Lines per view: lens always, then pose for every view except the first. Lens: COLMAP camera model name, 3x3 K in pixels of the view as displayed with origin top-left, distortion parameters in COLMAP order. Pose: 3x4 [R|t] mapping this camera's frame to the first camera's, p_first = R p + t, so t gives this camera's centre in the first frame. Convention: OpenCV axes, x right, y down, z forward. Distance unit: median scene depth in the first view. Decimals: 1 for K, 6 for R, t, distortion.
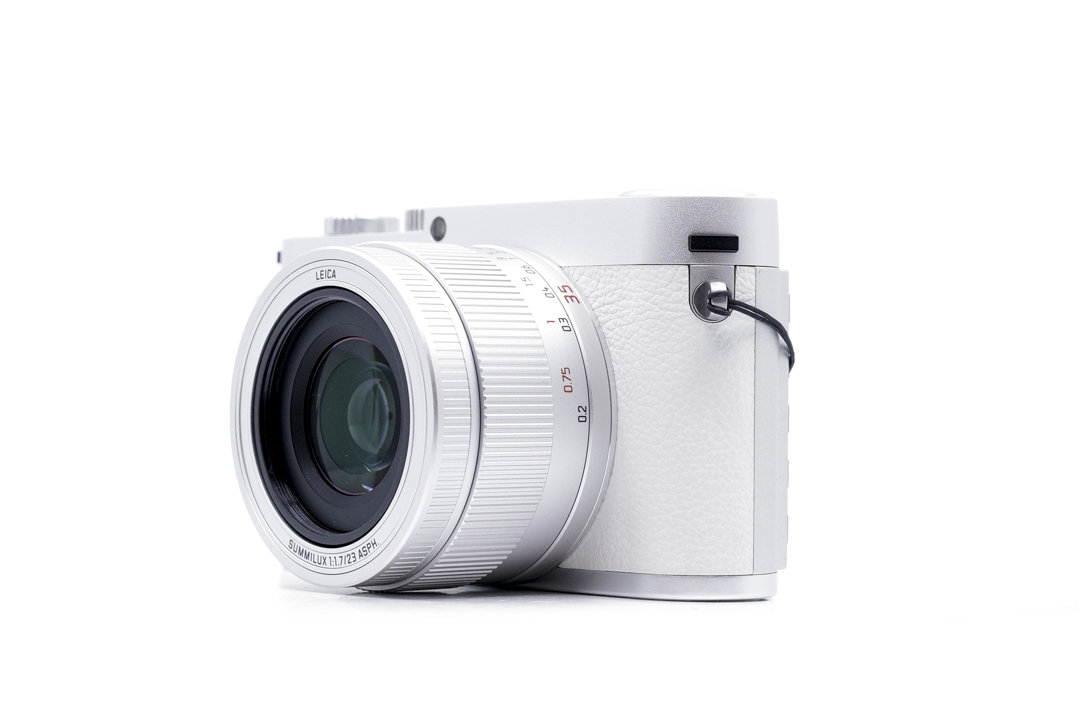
lens RADIAL K [[3227.8, 0, 540.2], [0, 3227.8, 360.4], [0, 0, 1]] dist [-0.290829, 0.000000]
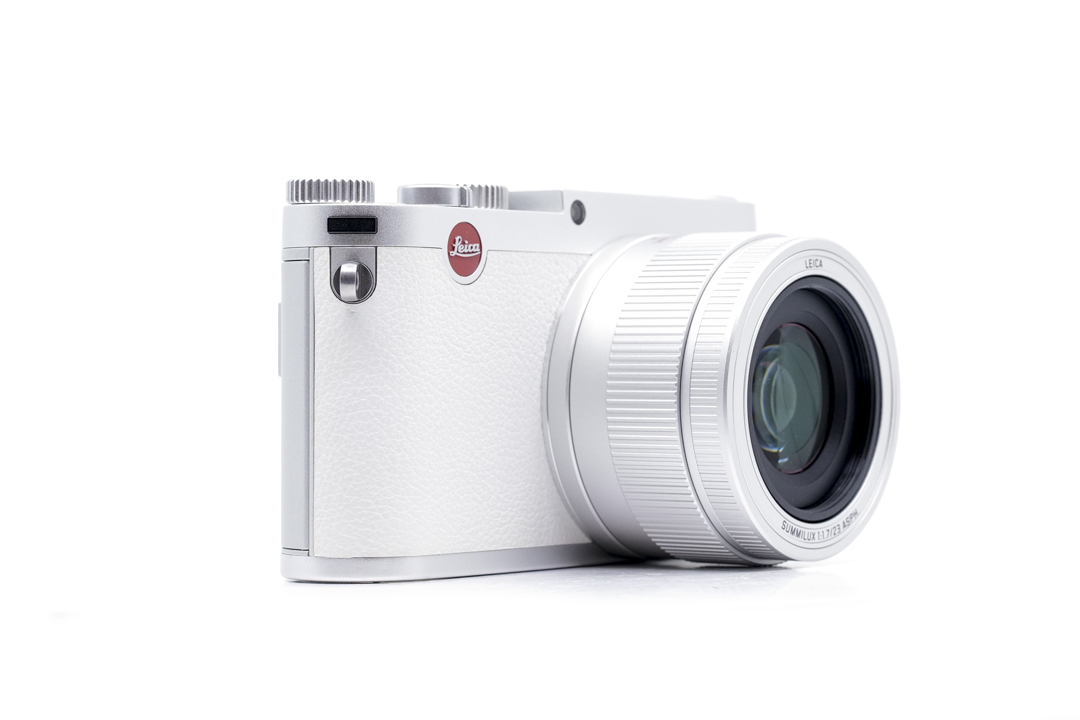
lens RADIAL K [[3227.8, 0, 540.5], [0, 3227.8, 359.2], [0, 0, 1]] dist [-0.290829, 0.000000]
pose [[-0.184763, -0.006695, 0.982760, -1.082876], [-0.006188, 0.999965, 0.005649, -0.000916], [-0.982764, -0.005037, -0.184798, 1.283002]]
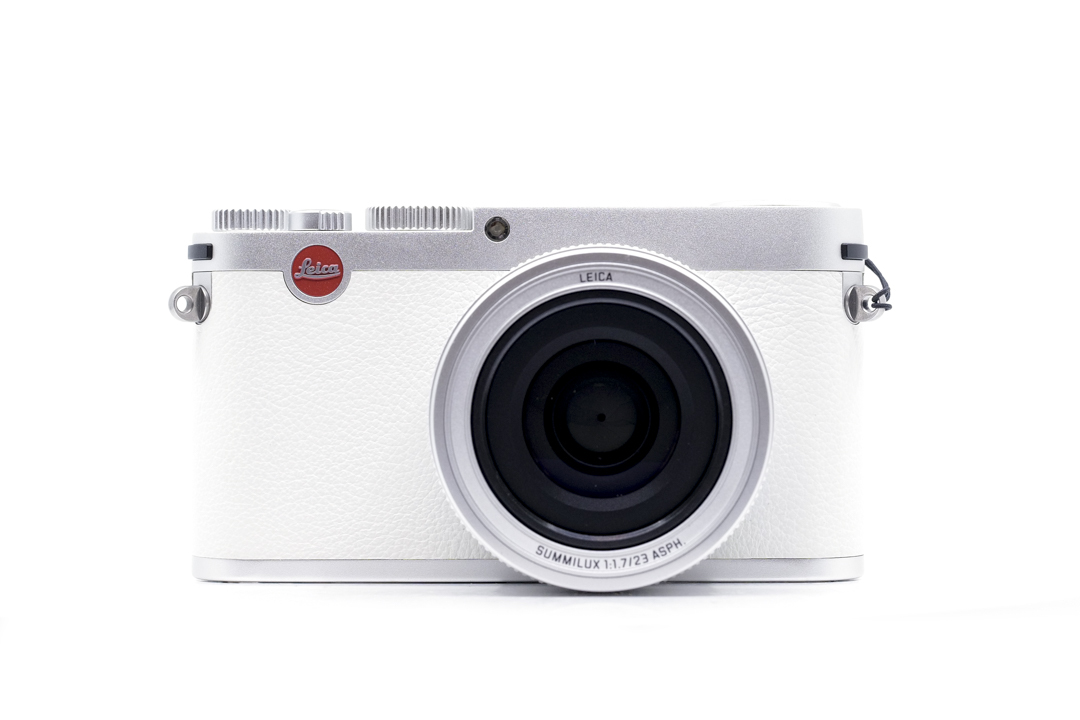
lens RADIAL K [[3227.8, 0, 540.3], [0, 3227.8, 360.0], [0, 0, 1]] dist [-0.290829, 0.000000]
pose [[0.676182, -0.010938, 0.736653, -0.813499], [0.001793, 0.999911, 0.013200, -0.014165], [-0.736732, -0.007605, 0.676142, 0.339236]]
